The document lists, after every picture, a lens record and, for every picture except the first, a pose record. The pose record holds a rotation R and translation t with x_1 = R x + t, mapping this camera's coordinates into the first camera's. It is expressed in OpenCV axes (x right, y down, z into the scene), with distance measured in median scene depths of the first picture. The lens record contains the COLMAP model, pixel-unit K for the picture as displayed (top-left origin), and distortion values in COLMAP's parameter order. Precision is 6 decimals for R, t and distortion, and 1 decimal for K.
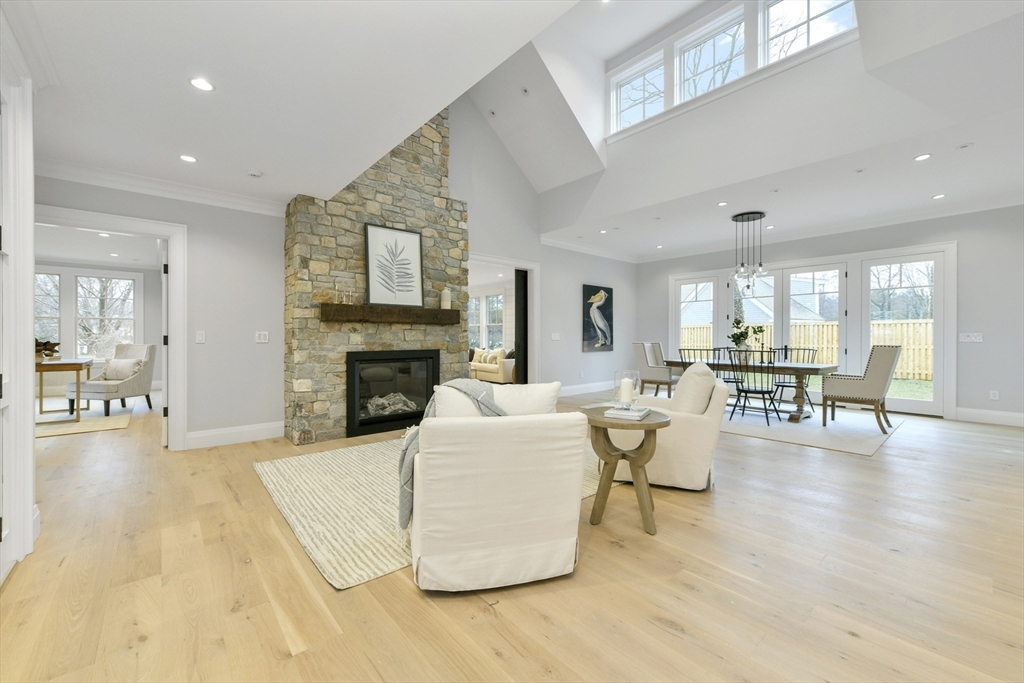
lens RADIAL K [[411.4, 0, 516.8], [0, 411.4, 338.3], [0, 0, 1]] dist [0.002735, 0.000469]
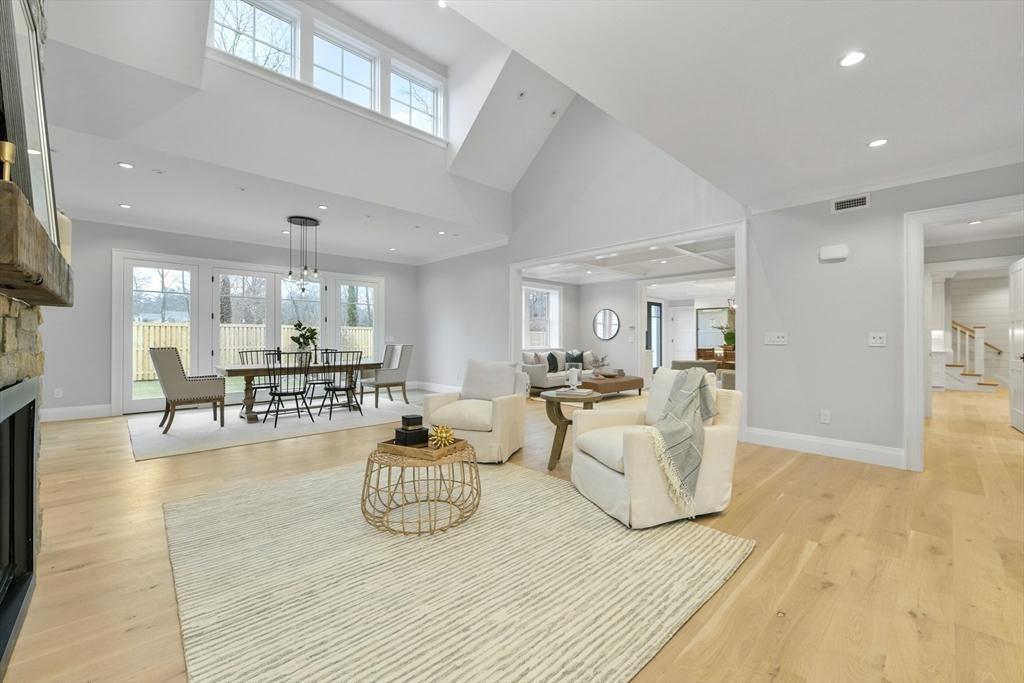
lens RADIAL K [[413.6, 0, 516.0], [0, 413.6, 338.7], [0, 0, 1]] dist [-0.006964, -0.000253]
pose [[-0.050300, 0.000142, 0.998734, -0.490863], [0.003306, 0.999995, 0.000024, -0.002740], [-0.998729, 0.003303, -0.050300, 0.533161]]
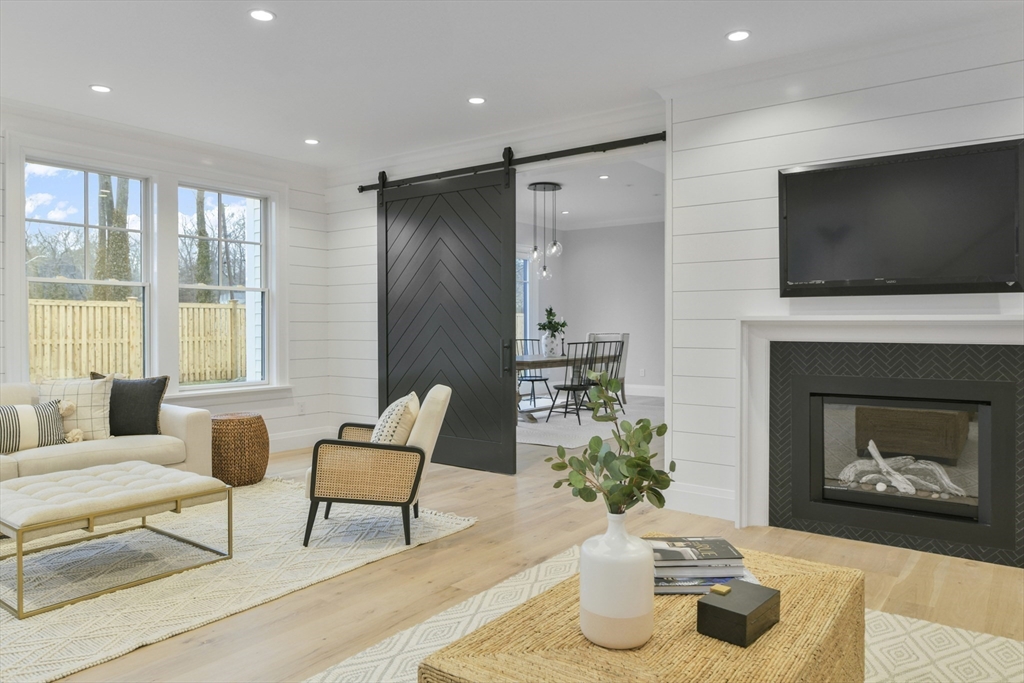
lens RADIAL K [[679.1, 0, 513.2], [0, 679.1, 330.9], [0, 0, 1]] dist [-0.006915, -0.001789]
pose [[-0.218493, -0.009200, 0.975795, -0.806168], [0.003883, 0.999939, 0.010297, -0.010275], [-0.975831, 0.006039, -0.218444, 1.389903]]
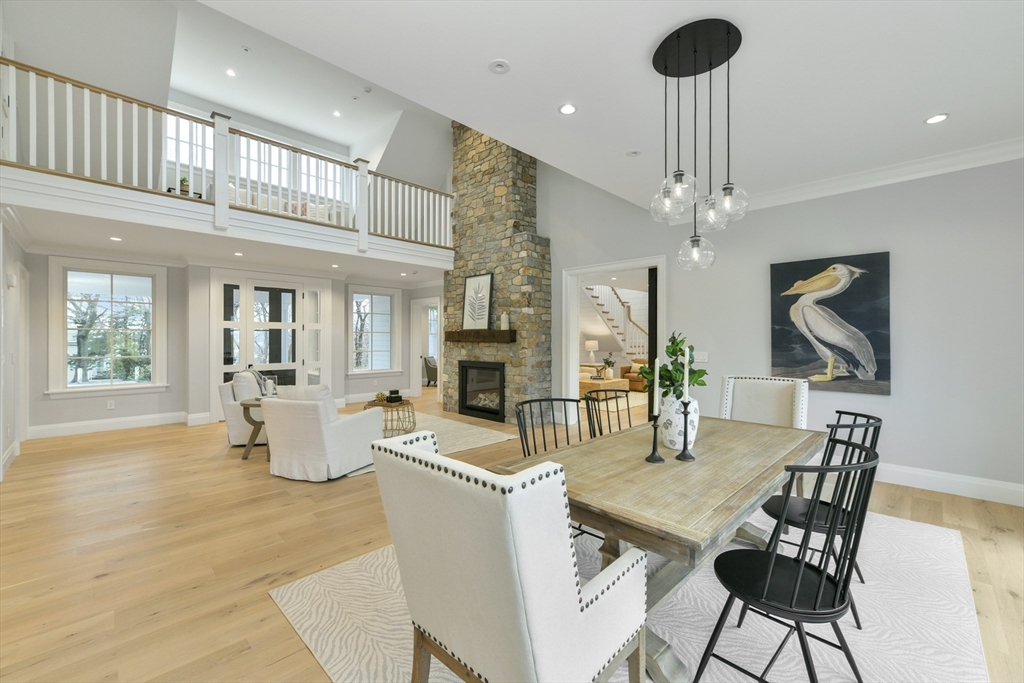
lens RADIAL K [[417.6, 0, 516.7], [0, 417.6, 339.2], [0, 0, 1]] dist [0.001150, 0.000445]
pose [[0.078726, -0.001549, -0.996895, 0.926033], [-0.007641, 0.999968, -0.002157, -0.035910], [0.996867, 0.007788, 0.078712, 0.825307]]
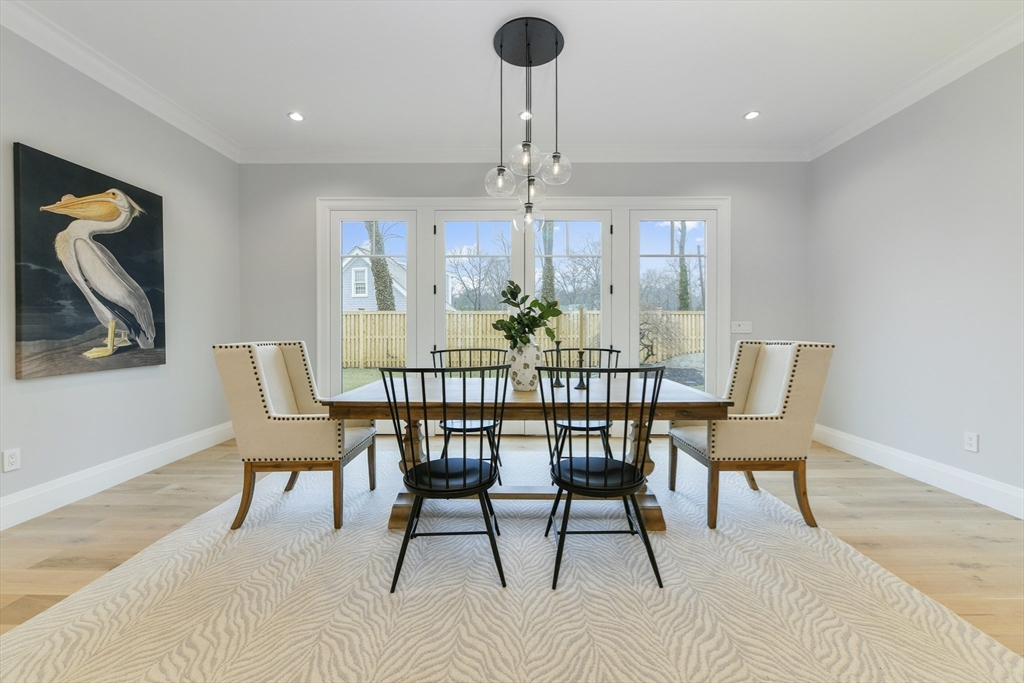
lens RADIAL K [[409.1, 0, 517.2], [0, 409.1, 333.5], [0, 0, 1]] dist [-0.008533, -0.000197]
pose [[0.659185, -0.012530, 0.751876, 0.240612], [0.003733, 0.999903, 0.013391, -0.001856], [-0.751971, -0.006021, 0.659168, 0.741263]]
